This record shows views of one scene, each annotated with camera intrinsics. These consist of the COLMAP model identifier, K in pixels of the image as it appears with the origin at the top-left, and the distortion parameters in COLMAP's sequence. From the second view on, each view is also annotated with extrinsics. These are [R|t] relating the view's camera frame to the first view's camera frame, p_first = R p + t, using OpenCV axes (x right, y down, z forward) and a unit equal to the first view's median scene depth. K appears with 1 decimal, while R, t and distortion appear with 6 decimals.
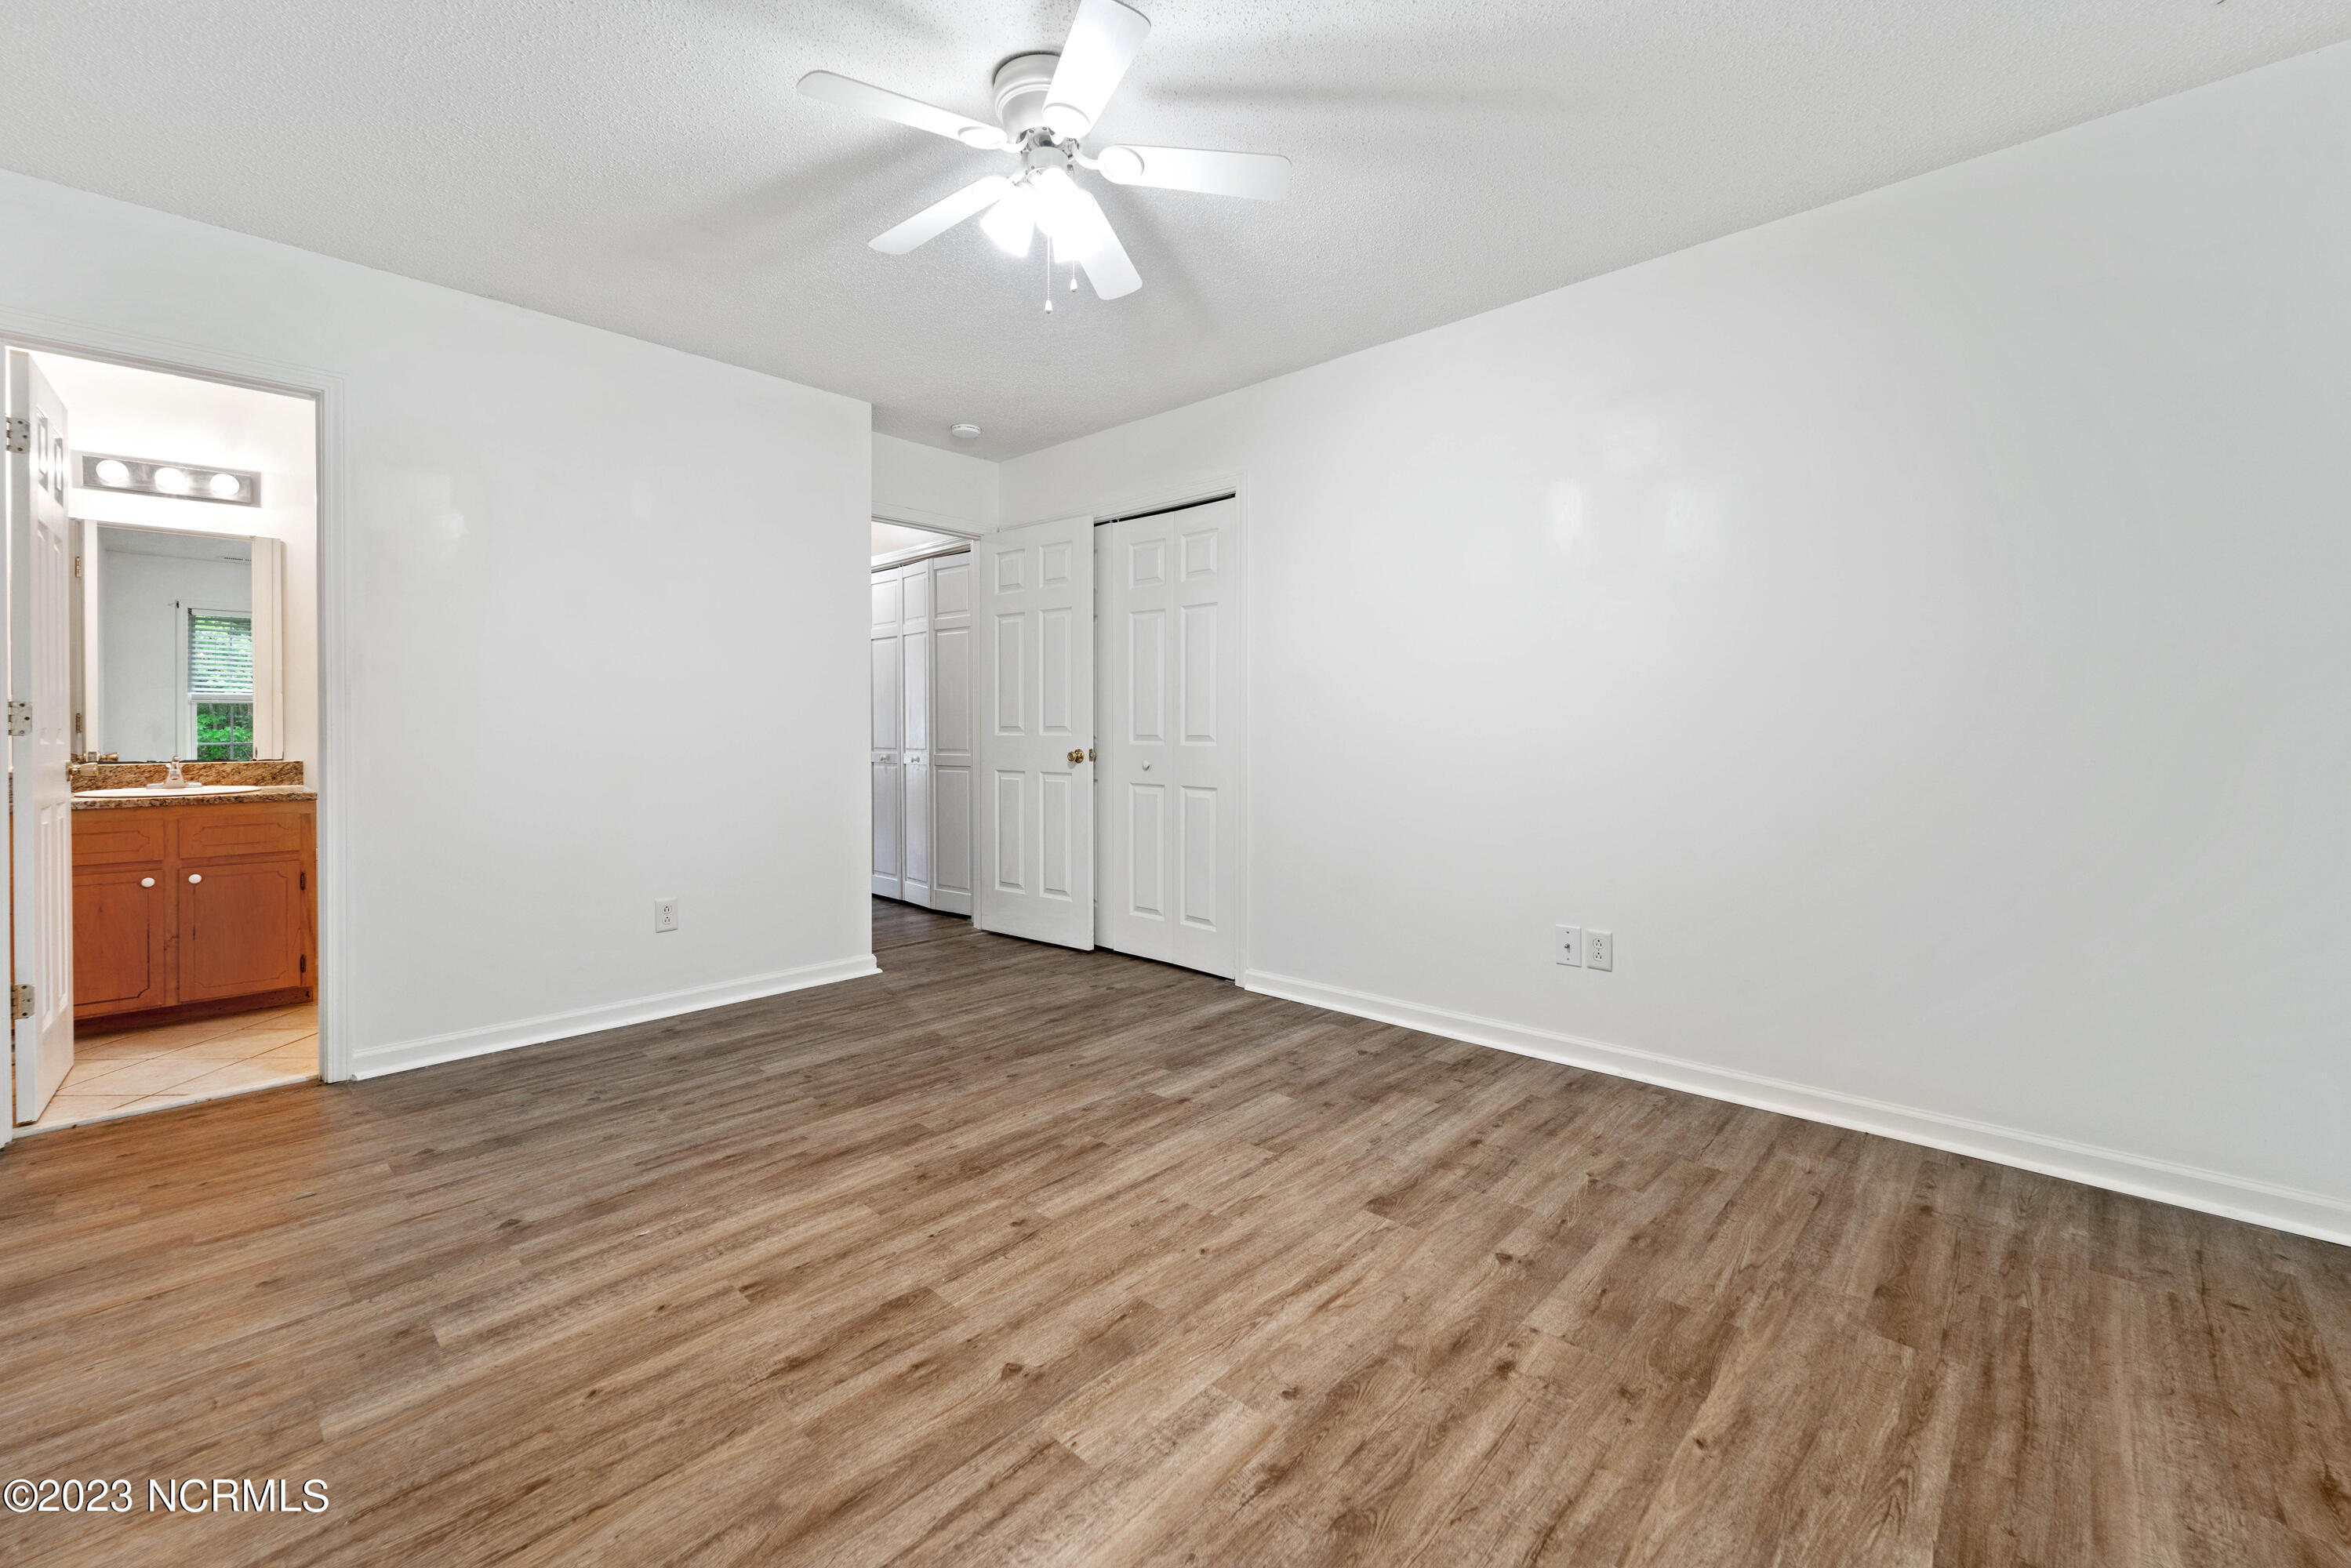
lens RADIAL K [[968.0, 0, 1166.4], [0, 968.0, 726.8], [0, 0, 1]] dist [-0.000128, -0.000194]
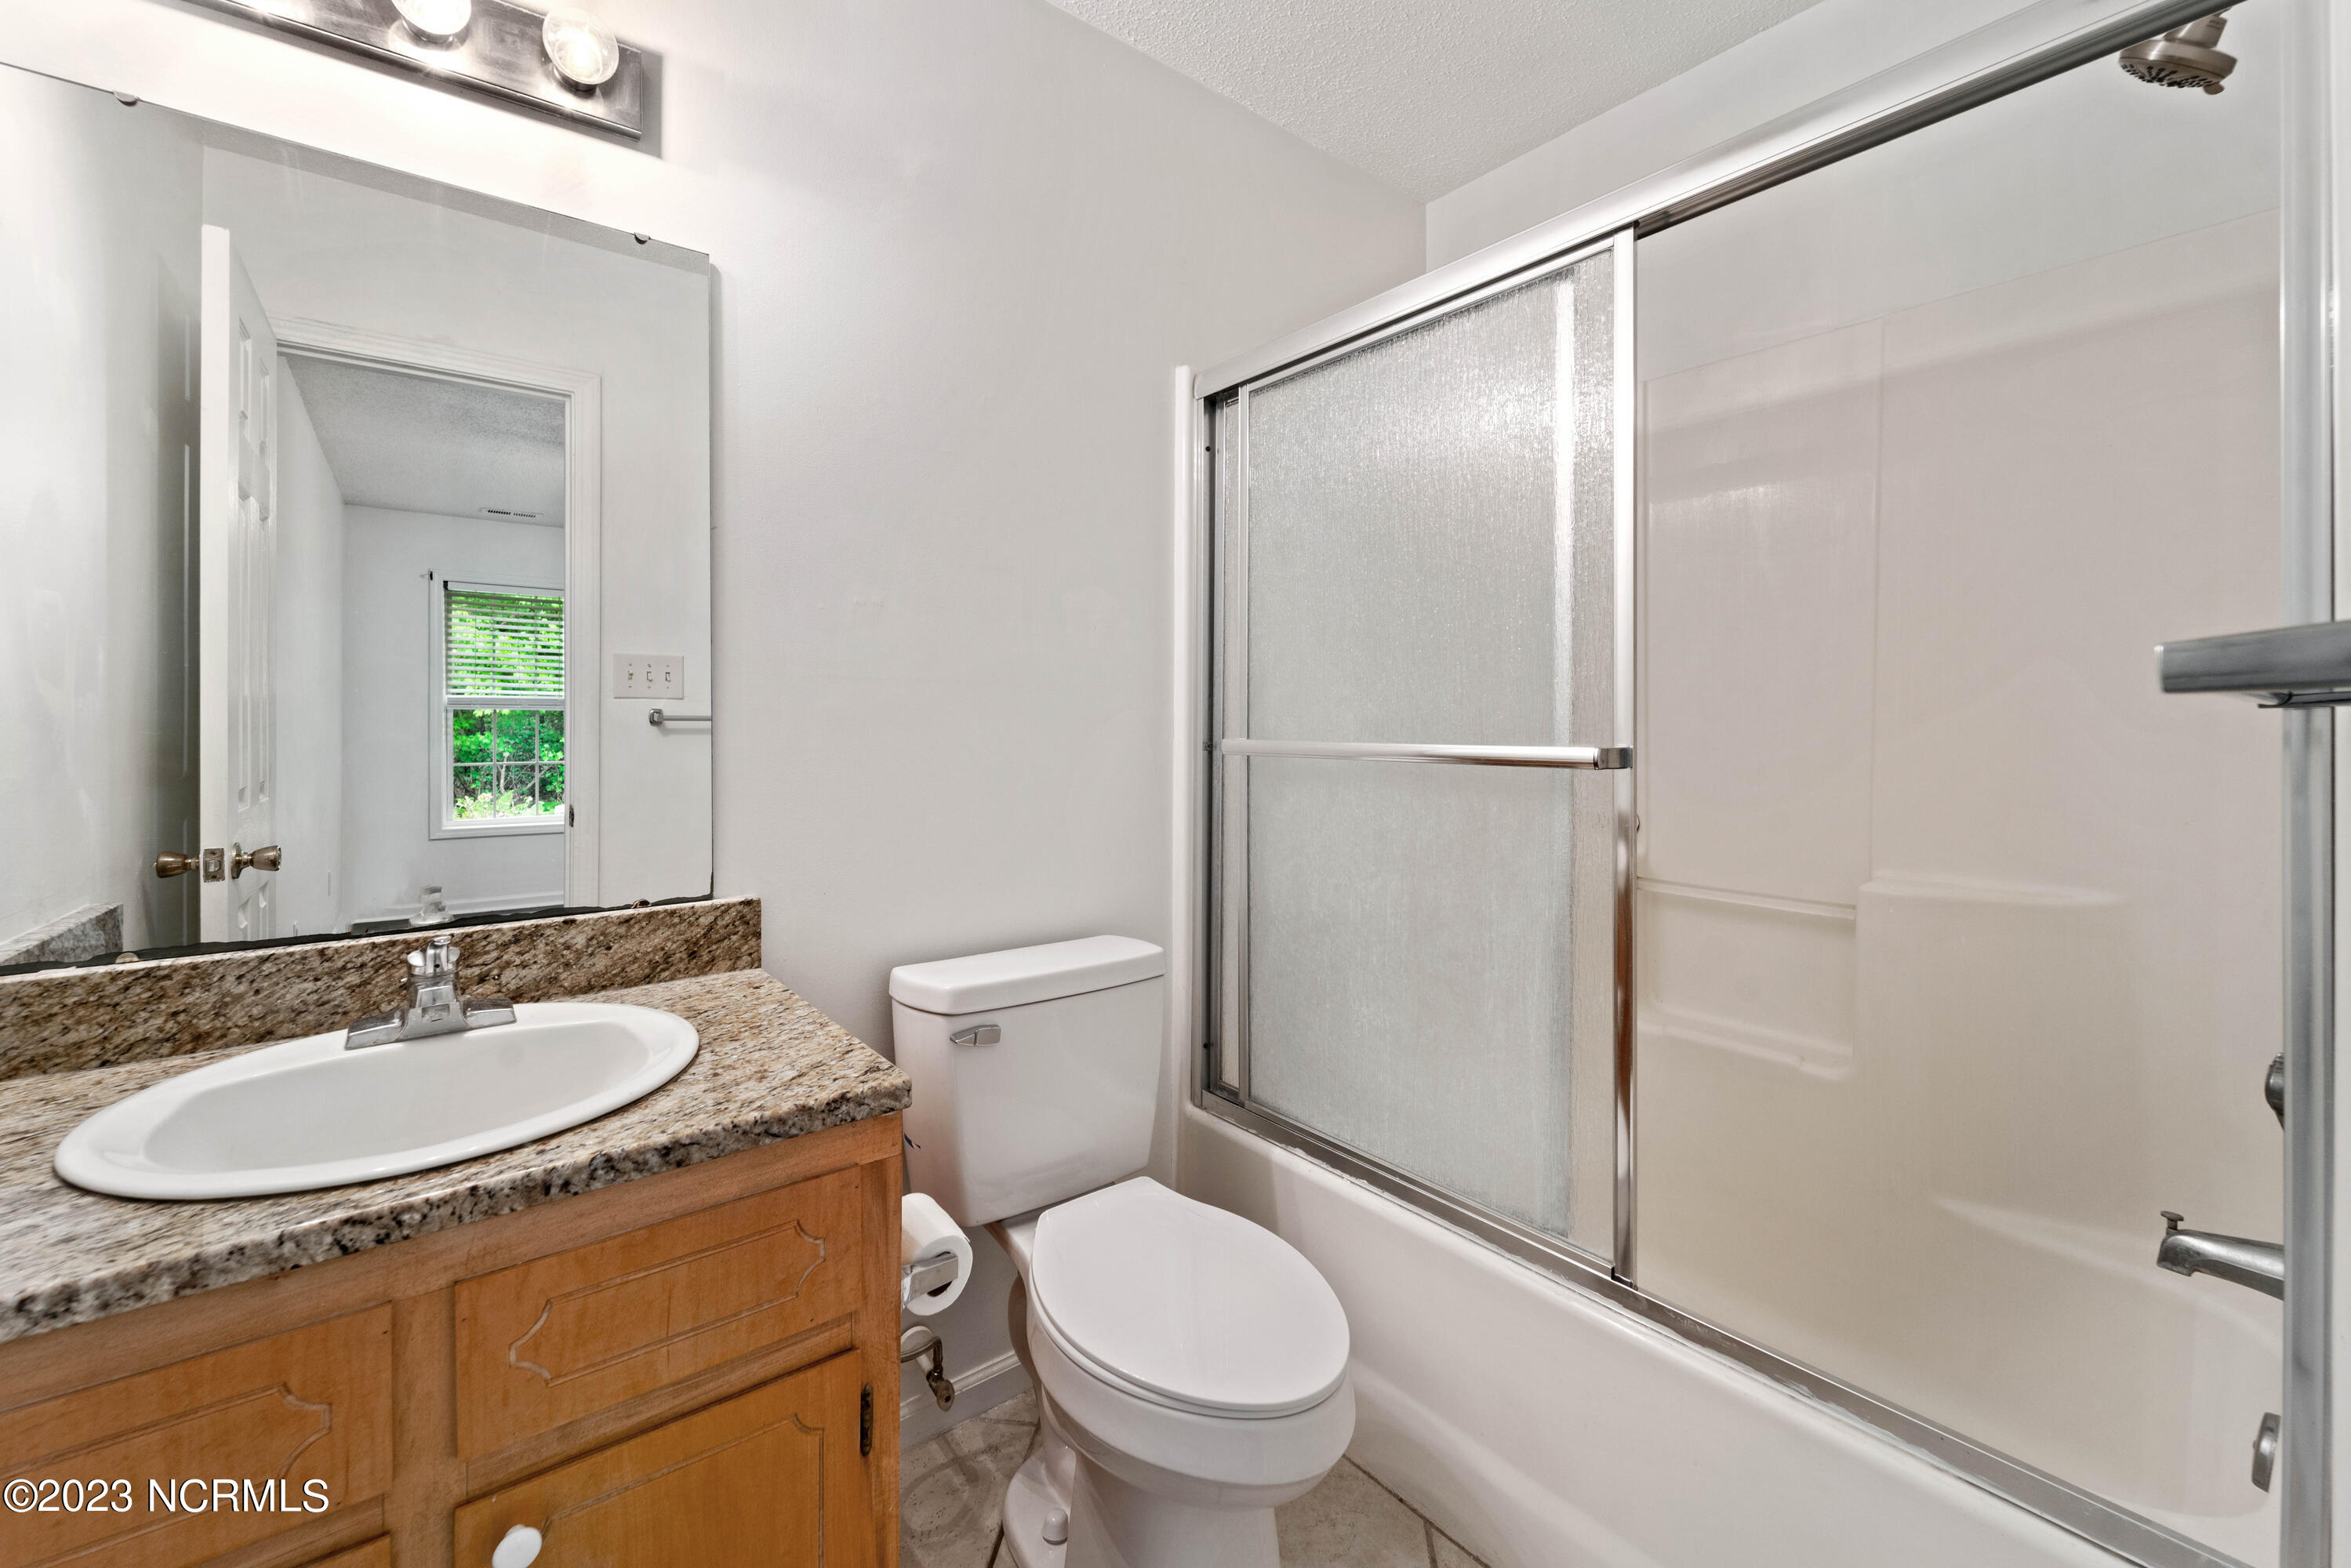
lens RADIAL K [[968.0, 0, 1166.4], [0, 968.0, 726.8], [0, 0, 1]] dist [-0.000128, -0.000194]
pose [[0.989641, 0.007787, -0.143355, -0.703315], [-0.007833, 0.999969, 0.000246, -0.027299], [0.143352, 0.000879, 0.989671, 0.682612]]
